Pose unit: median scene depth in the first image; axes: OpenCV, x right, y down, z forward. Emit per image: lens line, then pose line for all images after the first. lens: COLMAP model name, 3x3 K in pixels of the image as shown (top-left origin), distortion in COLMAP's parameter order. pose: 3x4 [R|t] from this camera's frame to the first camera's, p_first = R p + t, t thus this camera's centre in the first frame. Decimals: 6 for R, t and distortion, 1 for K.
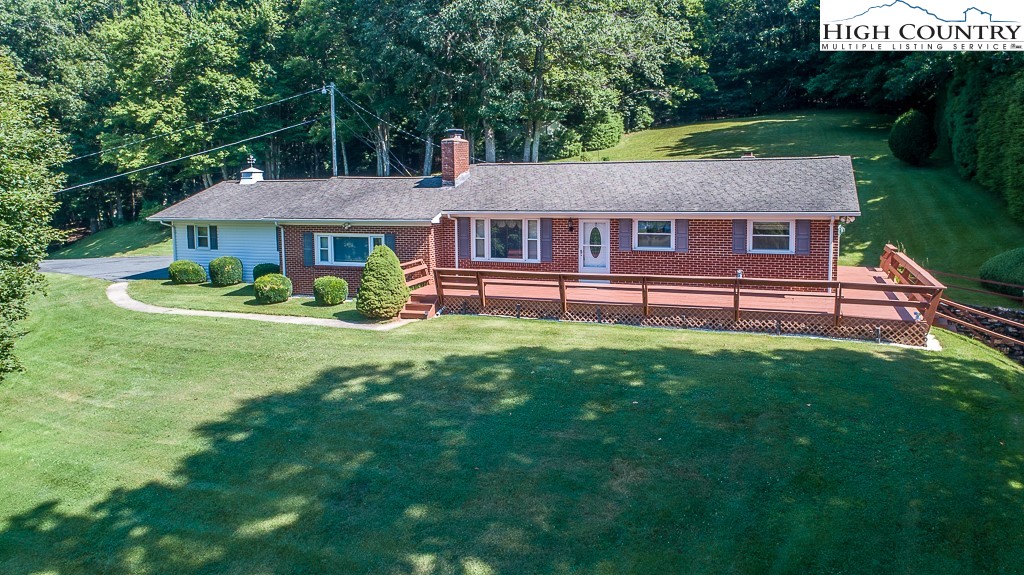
lens RADIAL K [[696.0, 0, 527.0], [0, 696.0, 256.1], [0, 0, 1]] dist [-0.017575, 0.013023]
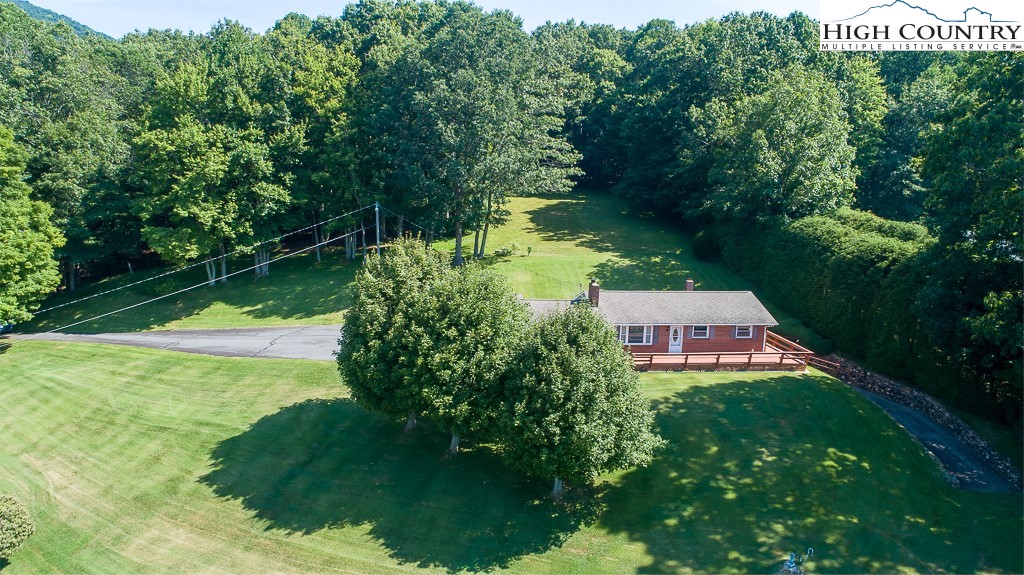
lens RADIAL K [[696.0, 0, 511.7], [0, 696.0, 287.9], [0, 0, 1]] dist [-0.017575, 0.013023]
pose [[0.881893, -0.037618, 0.469946, -1.335723], [0.011976, 0.998277, 0.057436, -0.288795], [-0.471297, -0.045024, 0.880825, -0.704308]]
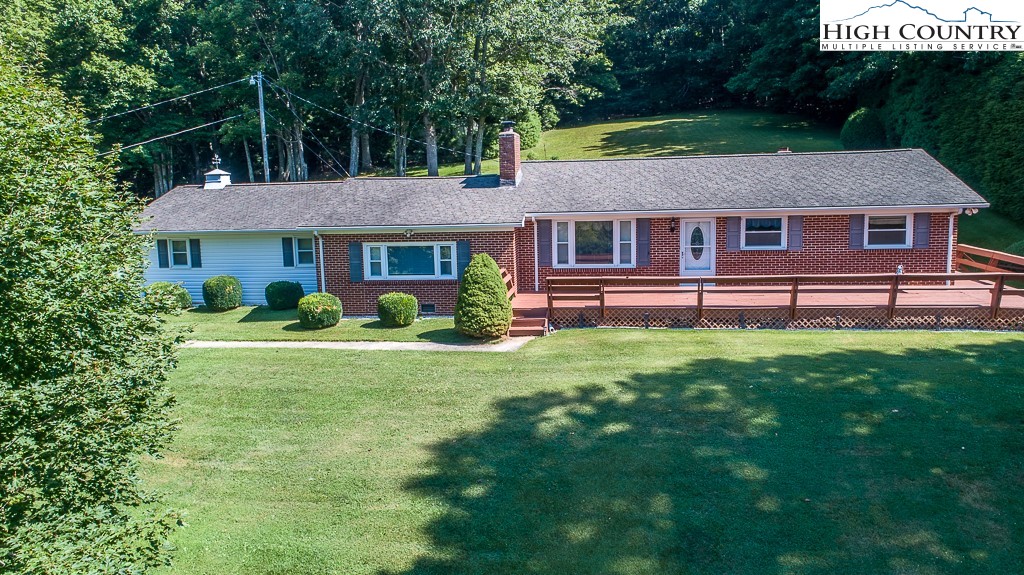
lens RADIAL K [[710.1, 0, 507.5], [0, 710.1, 292.3], [0, 0, 1]] dist [-0.012805, 0.007087]
pose [[0.978492, -0.045024, 0.201311, -0.315382], [0.036531, 0.998286, 0.045713, -0.005997], [-0.203024, -0.037376, 0.978460, 0.108554]]
